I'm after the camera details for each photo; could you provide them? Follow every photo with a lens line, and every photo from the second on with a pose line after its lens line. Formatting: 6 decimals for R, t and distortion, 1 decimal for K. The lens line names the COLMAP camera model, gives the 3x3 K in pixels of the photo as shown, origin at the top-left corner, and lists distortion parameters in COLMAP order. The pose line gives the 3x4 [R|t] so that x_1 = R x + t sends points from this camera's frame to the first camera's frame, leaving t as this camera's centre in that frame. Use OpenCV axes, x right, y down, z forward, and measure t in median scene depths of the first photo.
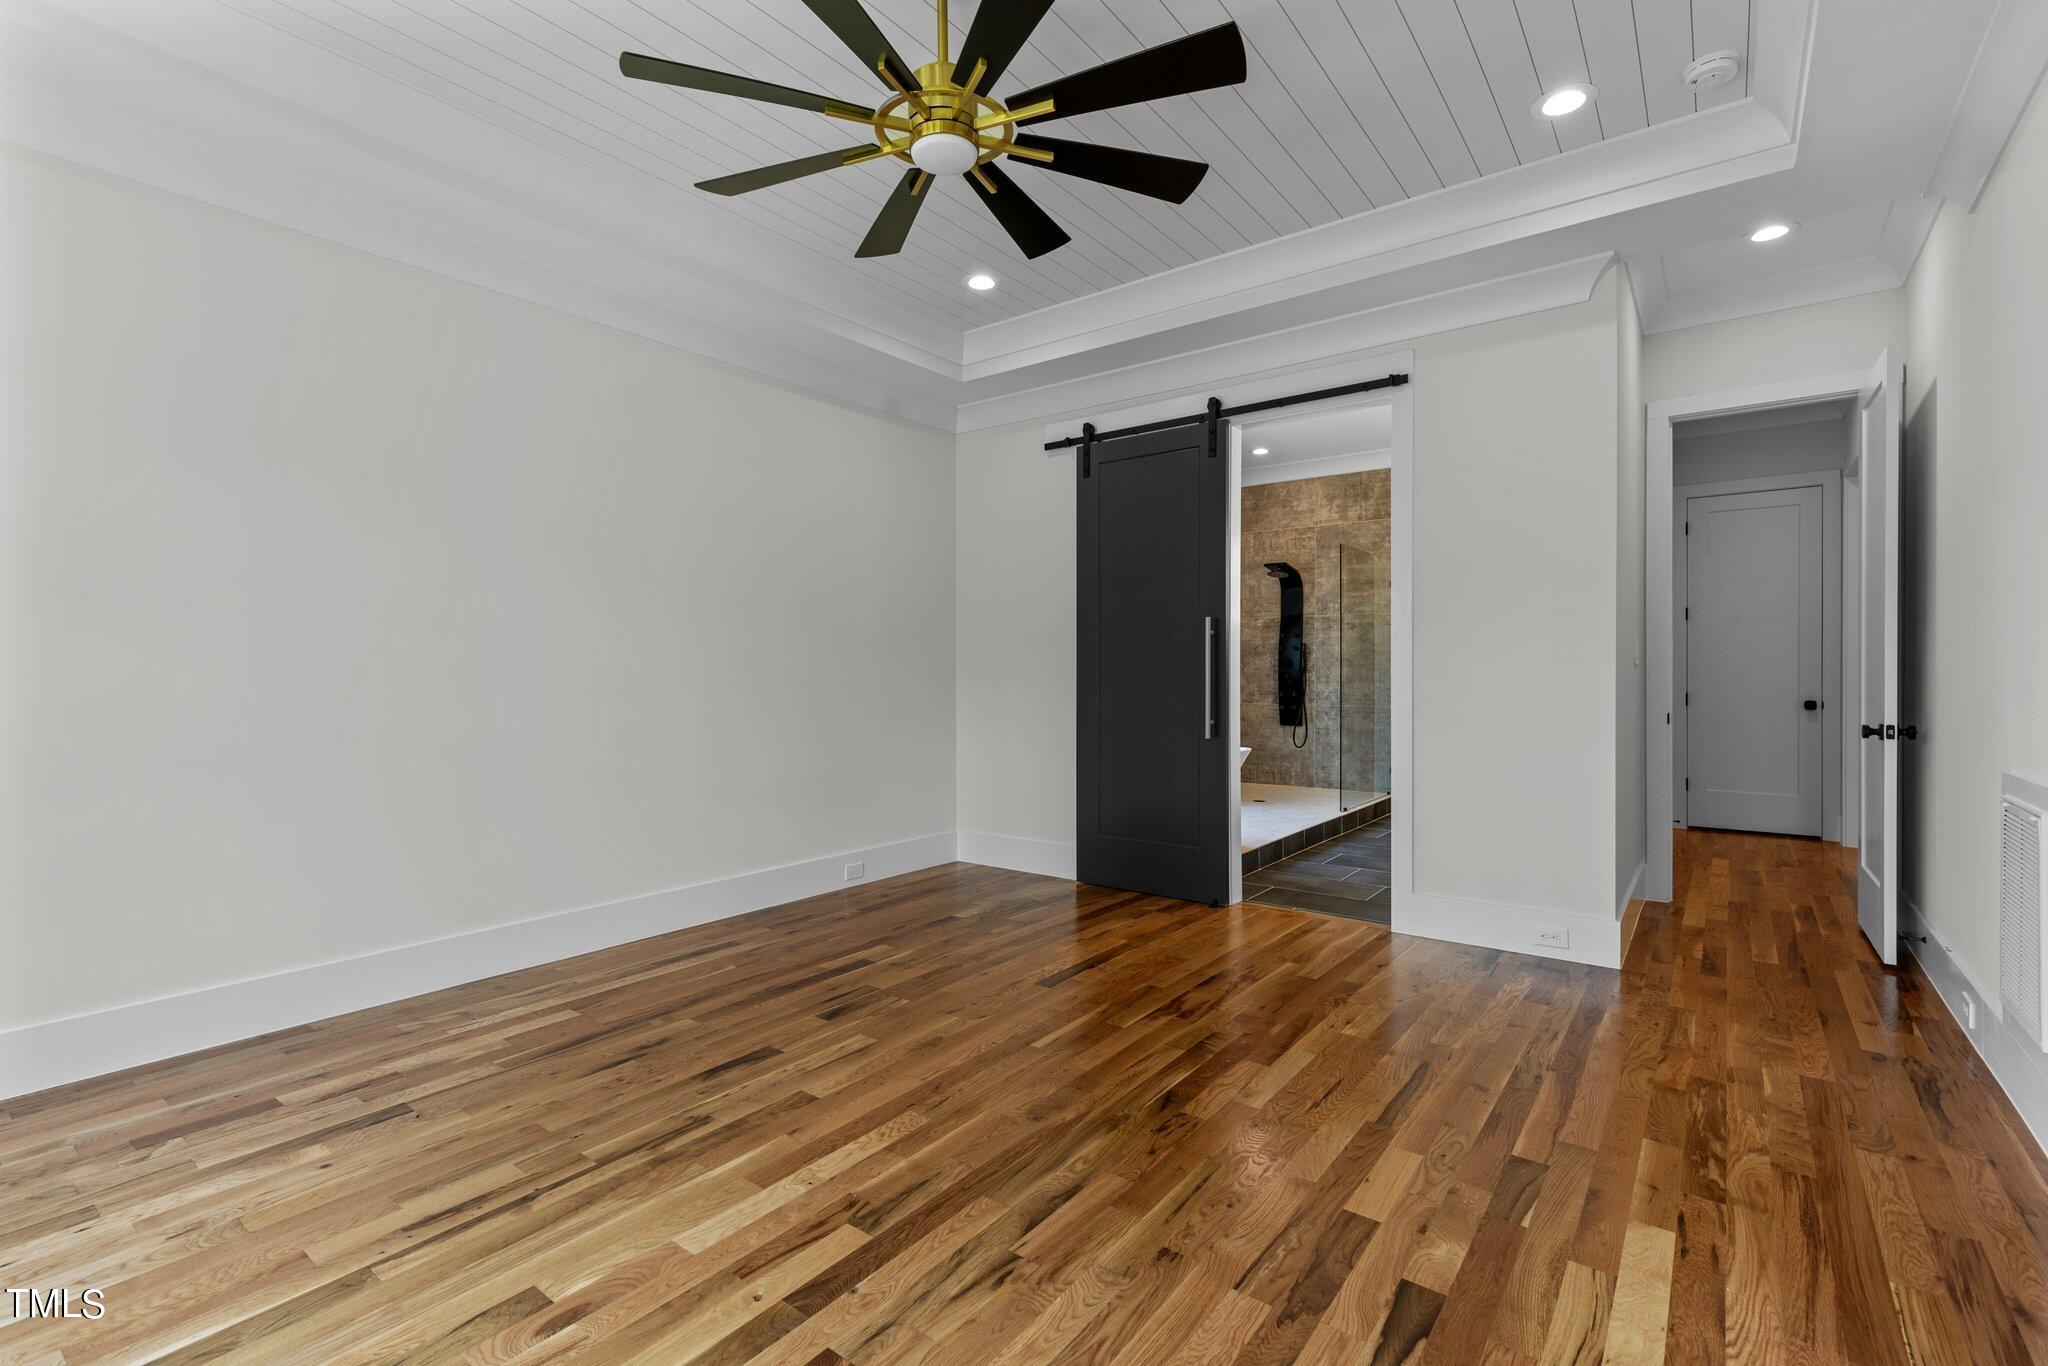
lens RADIAL K [[923.9, 0, 1023.9], [0, 923.9, 676.4], [0, 0, 1]] dist [-0.002326, -0.000778]
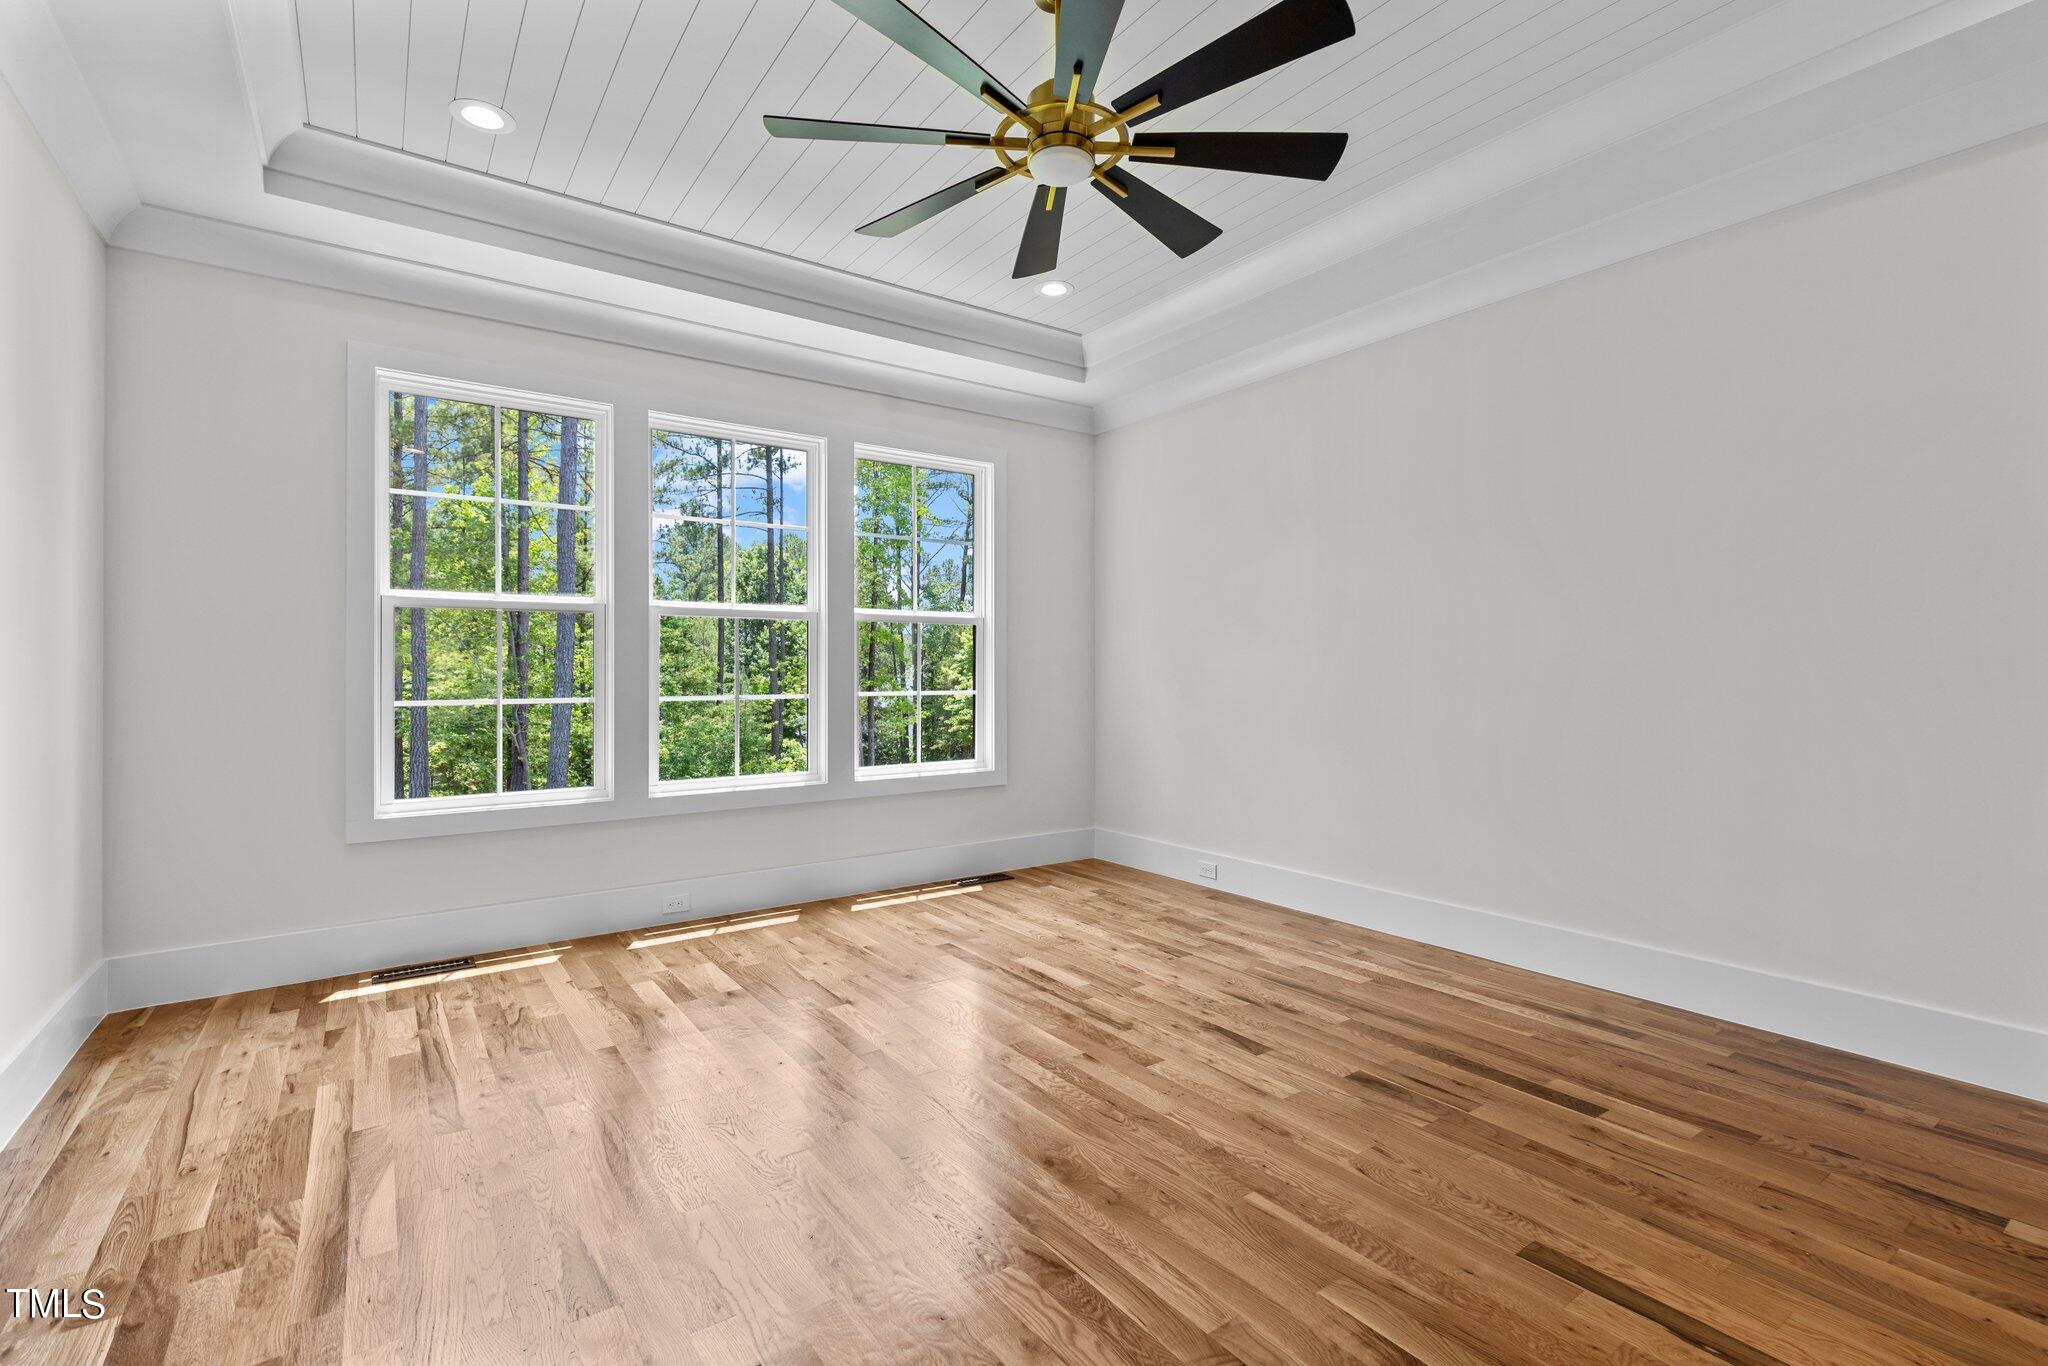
lens RADIAL K [[923.9, 0, 1023.9], [0, 923.9, 676.4], [0, 0, 1]] dist [-0.002326, -0.000778]
pose [[-0.298821, 0.011707, -0.954237, 0.733122], [-0.005011, 0.999892, 0.013836, -0.006862], [0.954296, 0.008916, -0.298730, 1.038155]]
